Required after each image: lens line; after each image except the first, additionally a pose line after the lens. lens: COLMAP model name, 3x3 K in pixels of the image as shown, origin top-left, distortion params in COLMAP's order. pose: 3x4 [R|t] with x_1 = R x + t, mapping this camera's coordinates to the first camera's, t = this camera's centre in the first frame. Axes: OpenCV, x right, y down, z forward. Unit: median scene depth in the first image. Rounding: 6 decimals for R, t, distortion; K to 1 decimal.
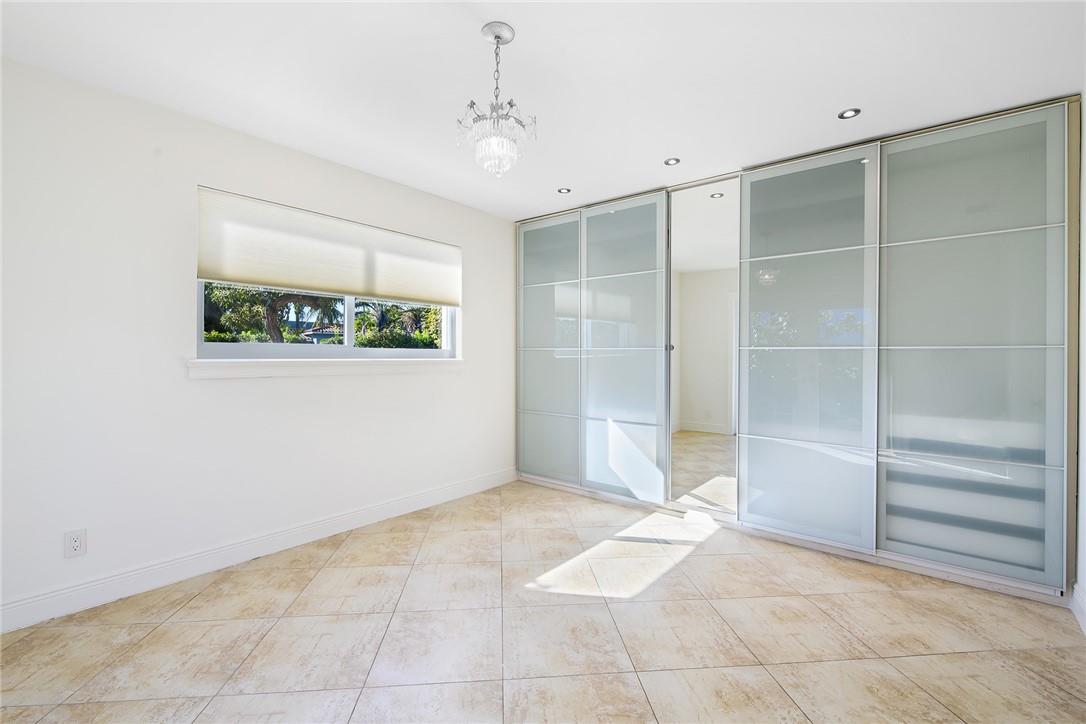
lens RADIAL K [[485.0, 0, 543.3], [0, 485.0, 364.8], [0, 0, 1]] dist [0.011035, -0.000585]
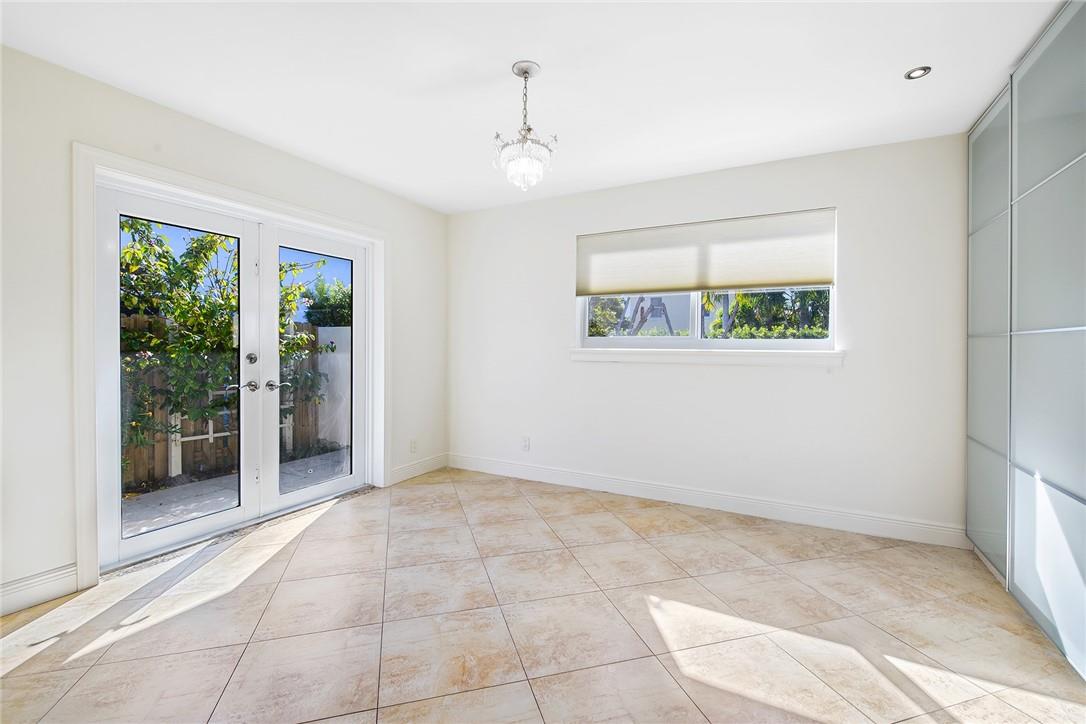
lens RADIAL K [[489.3, 0, 539.6], [0, 489.3, 345.3], [0, 0, 1]] dist [0.002858, 0.000053]
pose [[0.186544, -0.002473, -0.982443, 0.706603], [-0.031874, 0.999455, -0.008568, -0.000265], [0.981929, 0.032912, 0.186364, 0.522187]]
